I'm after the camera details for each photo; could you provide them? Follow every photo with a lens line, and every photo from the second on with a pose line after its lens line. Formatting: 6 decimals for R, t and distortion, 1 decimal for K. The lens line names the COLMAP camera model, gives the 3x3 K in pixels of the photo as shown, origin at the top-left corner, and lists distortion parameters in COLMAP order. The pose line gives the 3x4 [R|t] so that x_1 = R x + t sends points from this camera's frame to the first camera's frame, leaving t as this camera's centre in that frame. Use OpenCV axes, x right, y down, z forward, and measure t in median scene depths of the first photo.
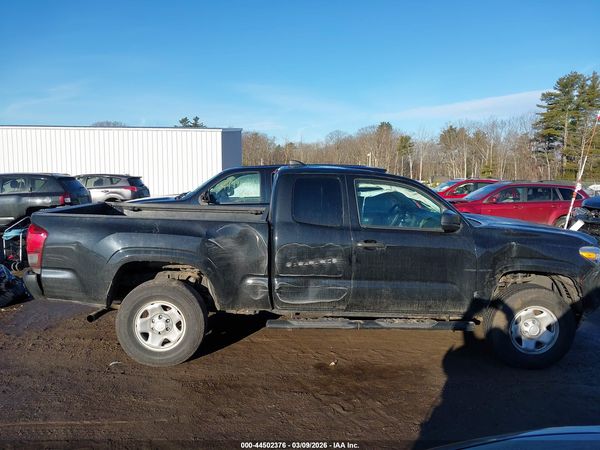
lens RADIAL K [[465.5, 0, 298.8], [0, 465.5, 211.0], [0, 0, 1]] dist [0.023422, -0.024508]
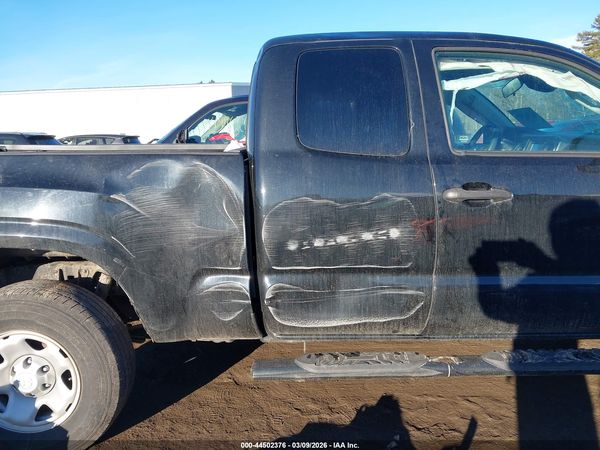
lens RADIAL K [[465.5, 0, 290.1], [0, 465.5, 223.1], [0, 0, 1]] dist [0.023422, -0.024508]
pose [[0.997169, -0.035555, -0.066260, 0.007057], [0.042401, 0.993573, 0.104950, 0.045846], [0.062102, -0.107462, 0.992268, 0.547595]]
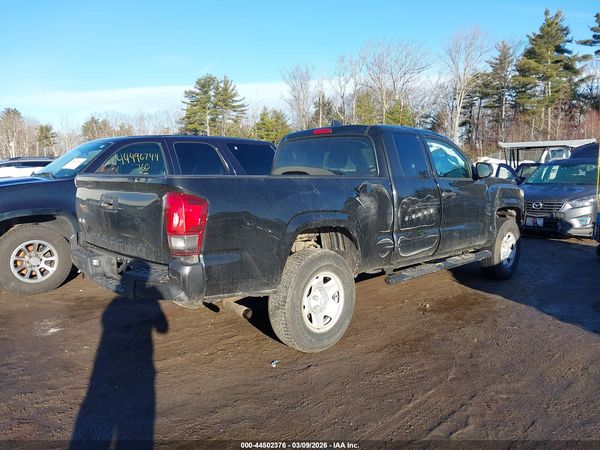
lens RADIAL K [[465.5, 0, 296.7], [0, 465.5, 219.3], [0, 0, 1]] dist [0.023422, -0.024508]
pose [[0.759322, -0.091040, 0.644315, -0.853188], [0.069616, 0.995847, 0.058669, 0.040078], [-0.646981, 0.000306, 0.762506, 0.370421]]
